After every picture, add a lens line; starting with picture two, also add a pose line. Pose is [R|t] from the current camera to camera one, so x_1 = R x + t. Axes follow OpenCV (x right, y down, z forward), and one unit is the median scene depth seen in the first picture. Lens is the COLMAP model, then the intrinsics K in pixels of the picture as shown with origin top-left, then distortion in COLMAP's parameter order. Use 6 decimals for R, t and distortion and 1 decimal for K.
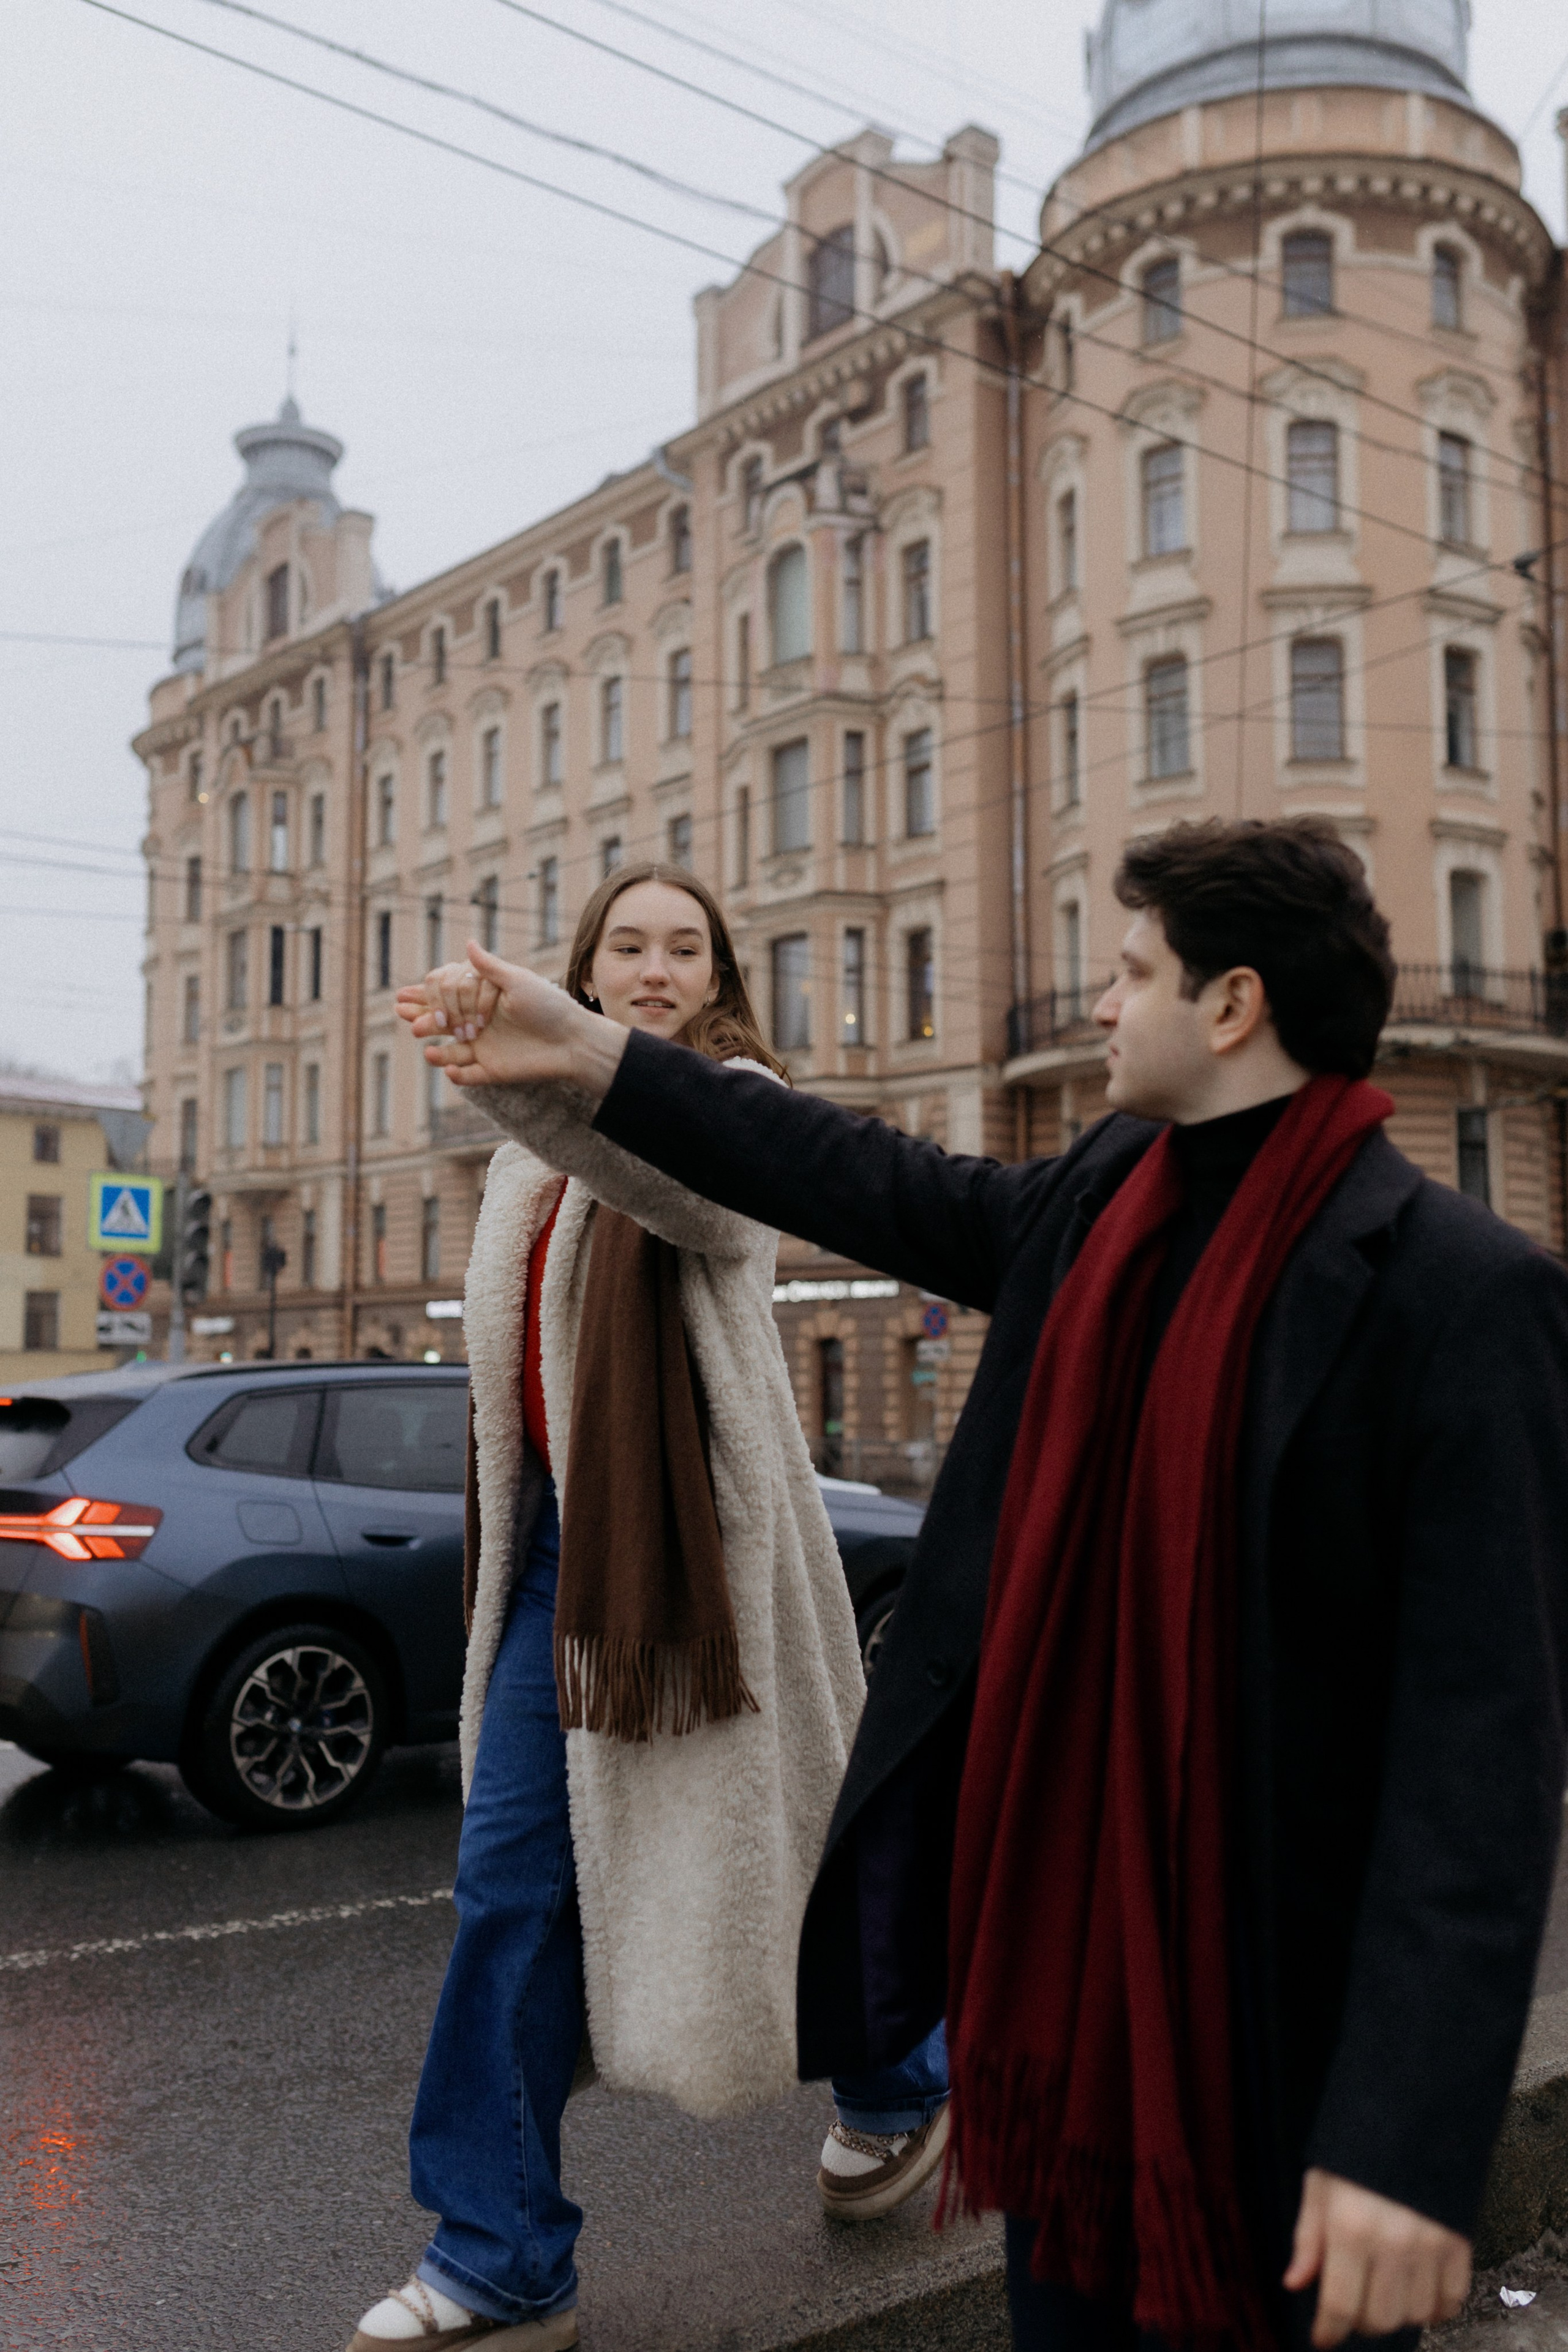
lens RADIAL K [[2226.1, 0, 771.1], [0, 2226.1, 1174.7], [0, 0, 1]] dist [-0.003743, 0.000000]
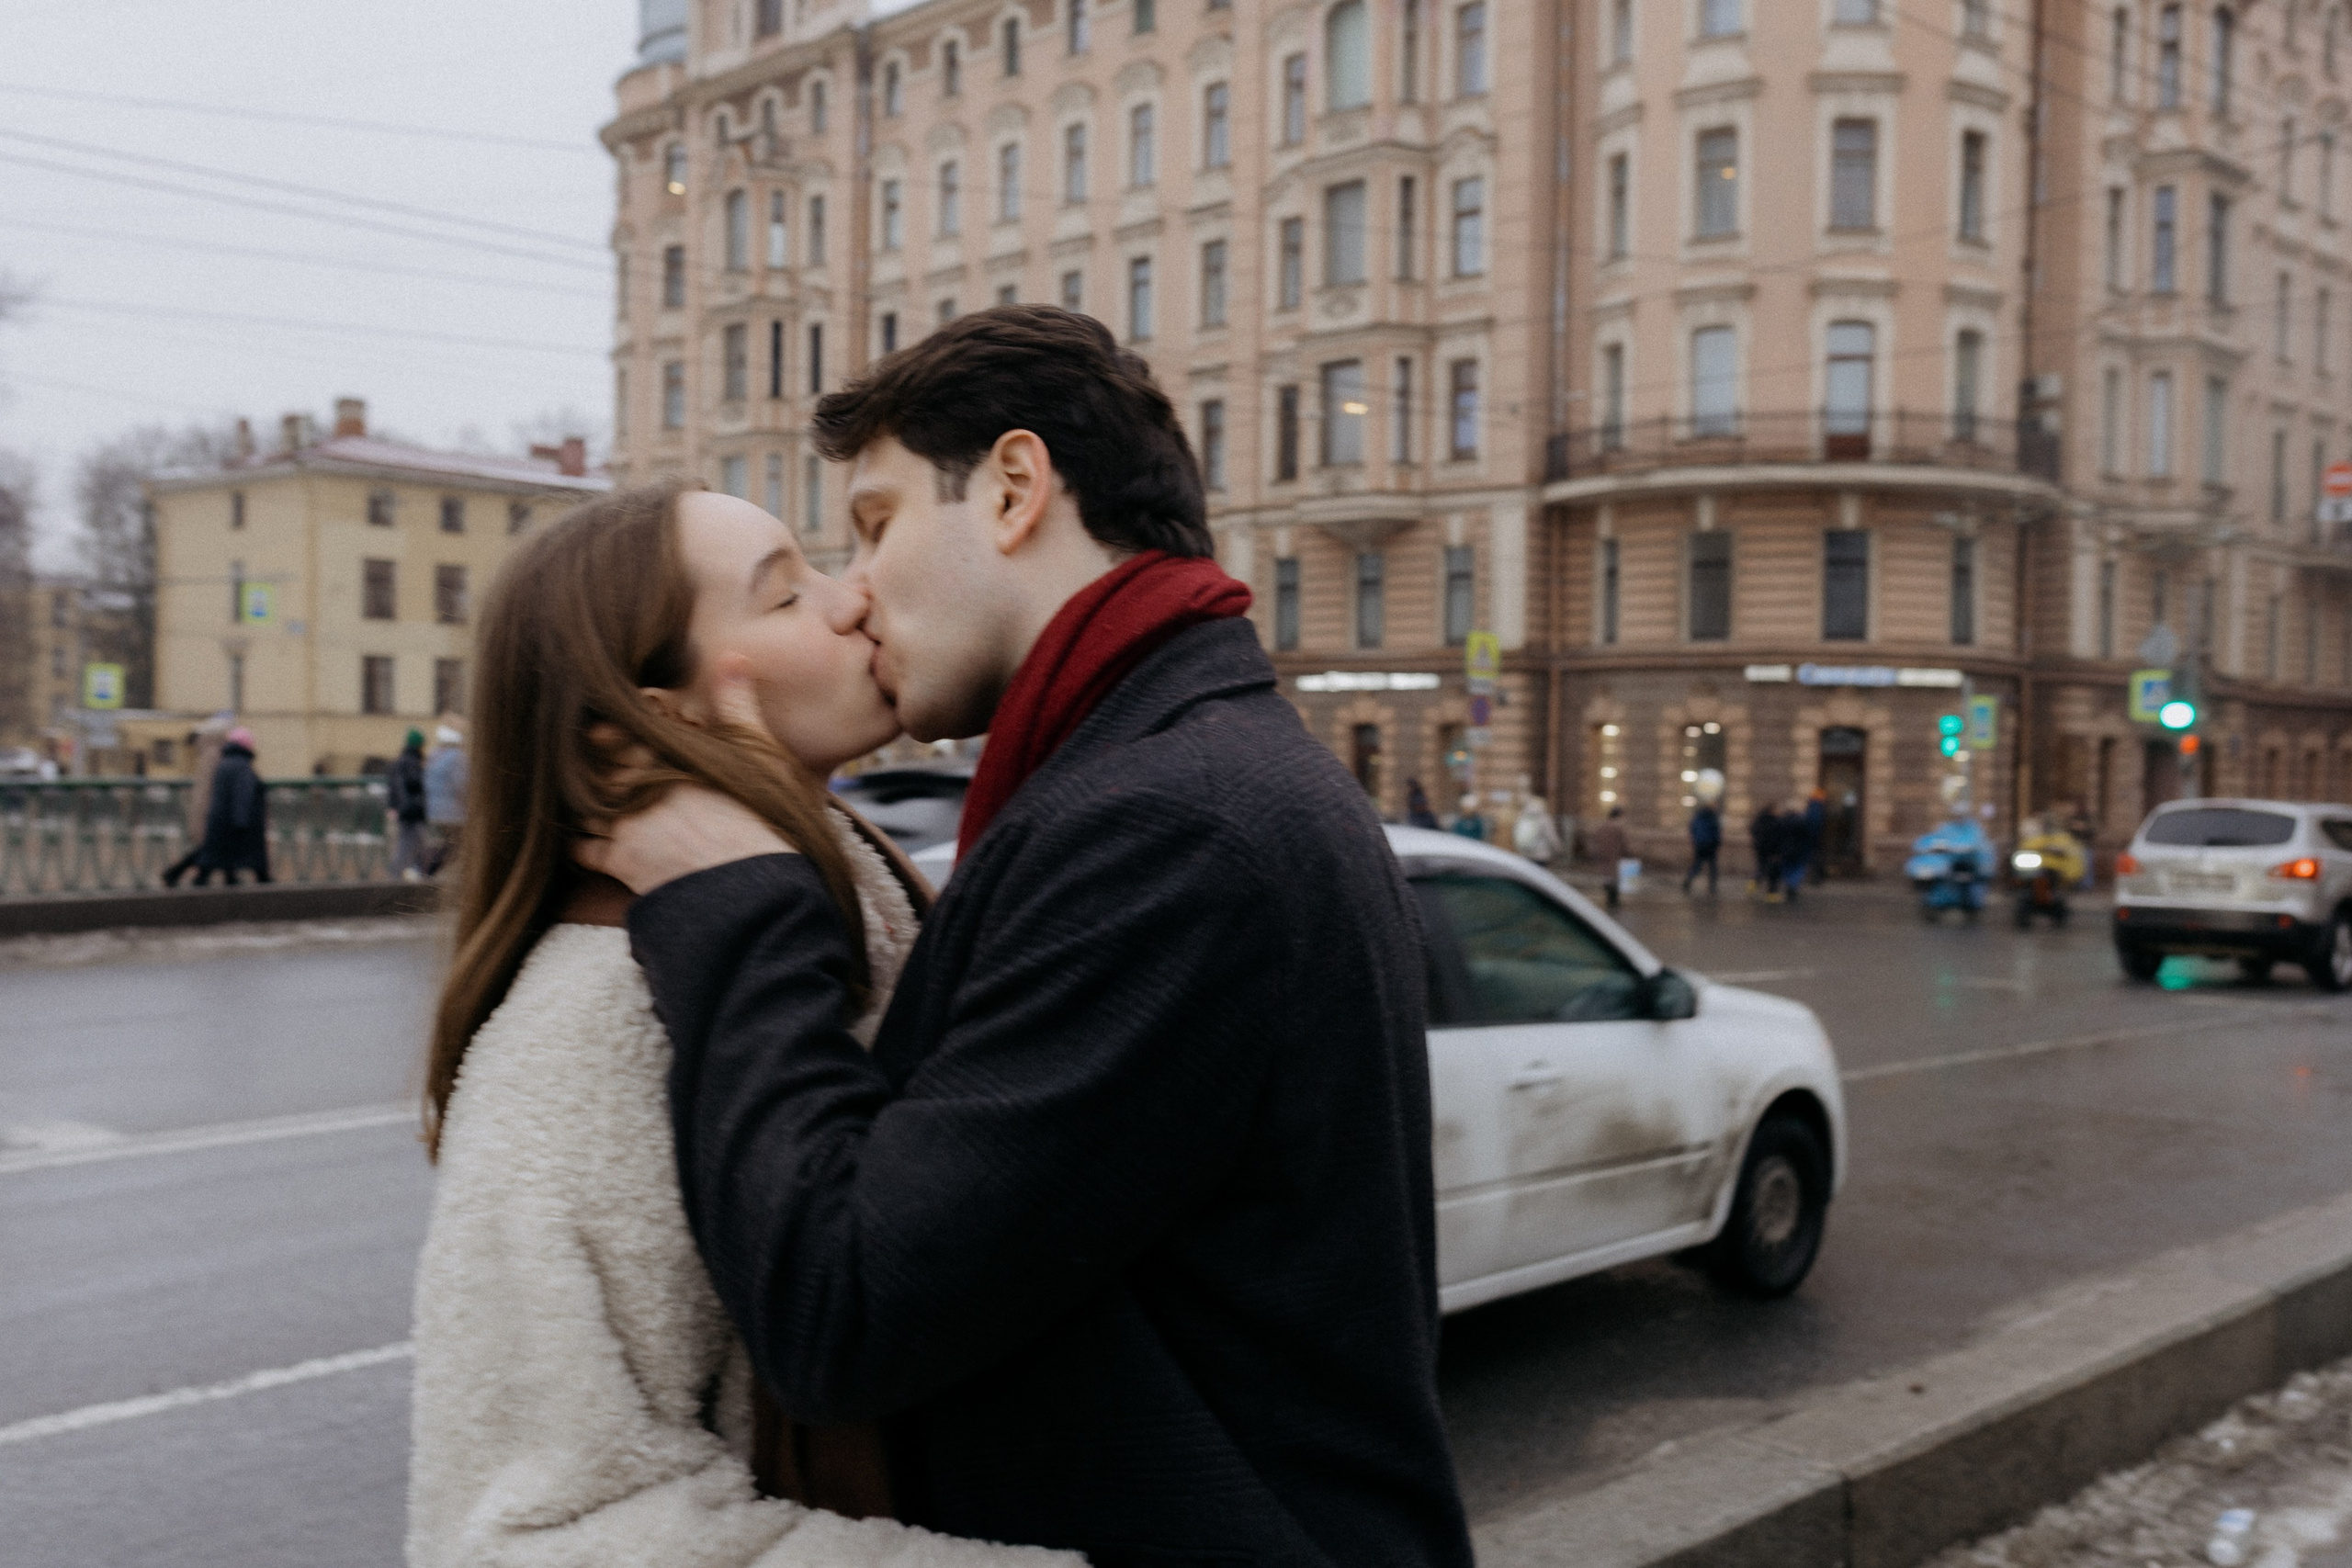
lens RADIAL K [[2225.9, 0, 1180.3], [0, 2225.9, 783.4], [0, 0, 1]] dist [-0.003743, 0.000000]
pose [[0.997158, 0.015654, 0.073694, -0.147564], [-0.023313, 0.994277, 0.104254, -0.011713], [-0.071640, -0.105675, 0.991817, -0.115159]]
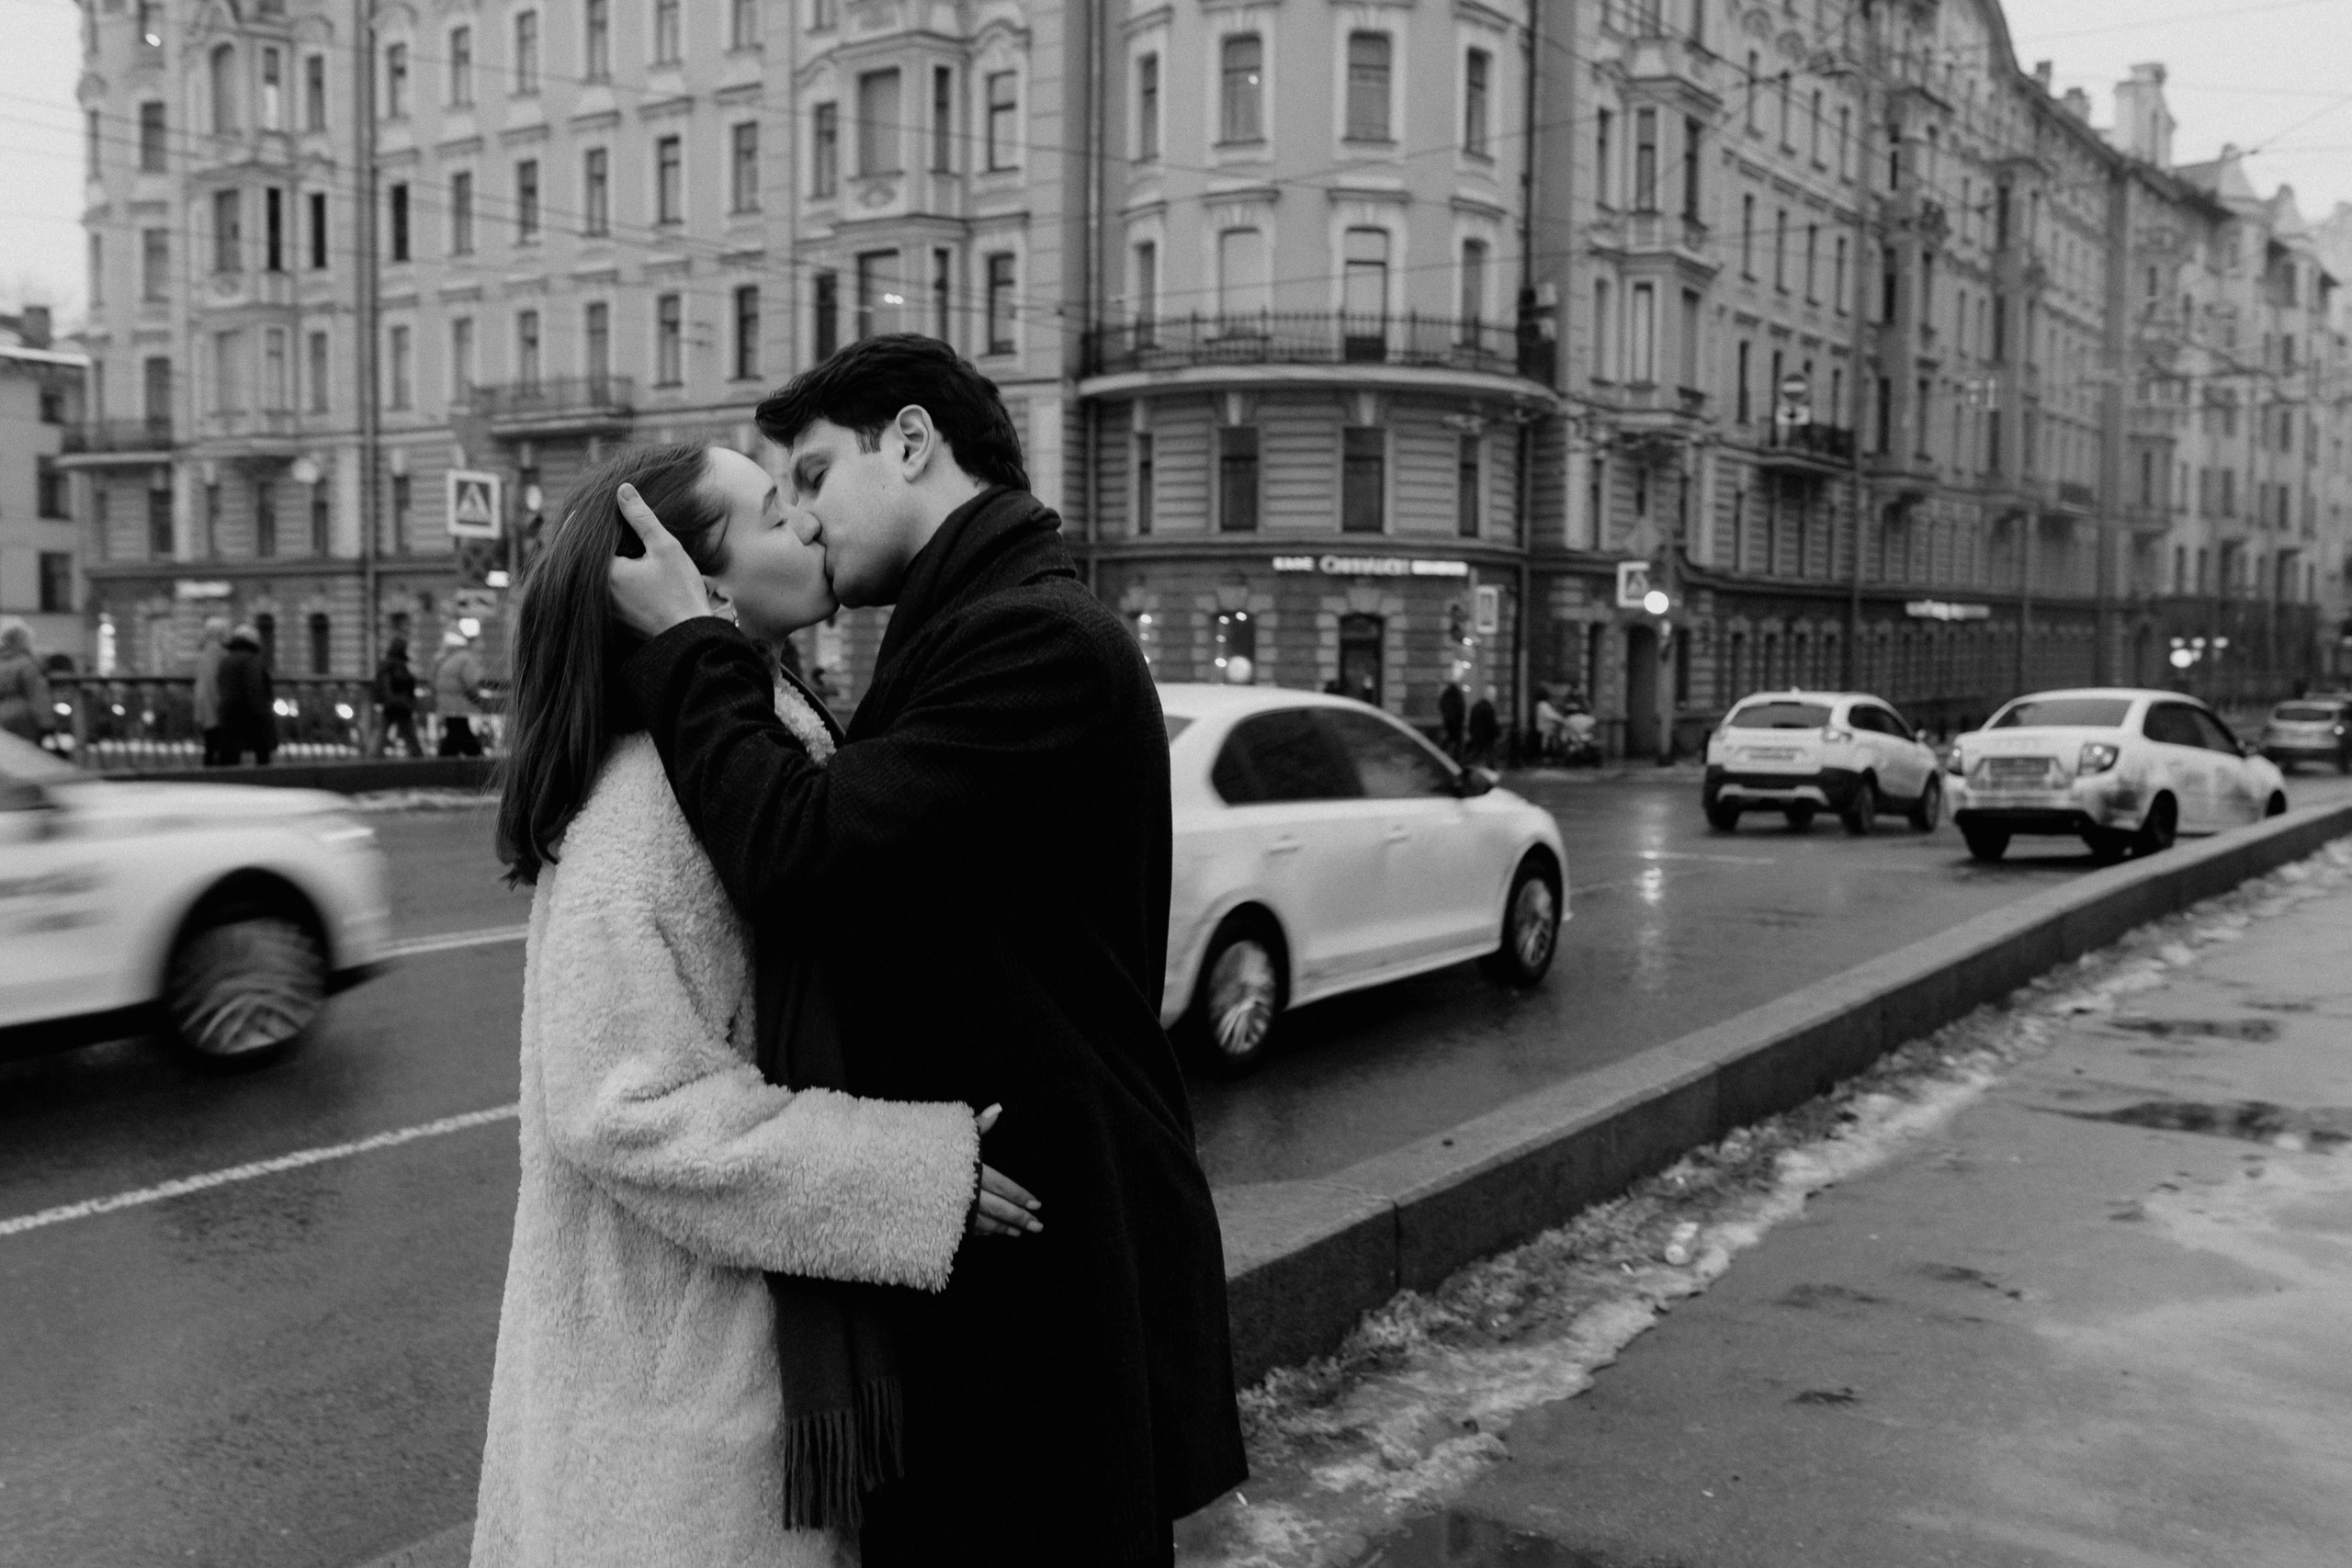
lens RADIAL K [[2225.9, 0, 1199.2], [0, 2225.9, 766.7], [0, 0, 1]] dist [-0.003743, 0.000000]
pose [[0.957805, -0.006104, 0.287354, -0.156210], [-0.035437, 0.989638, 0.139140, -0.012575], [-0.285226, -0.143452, 0.947664, -0.133400]]
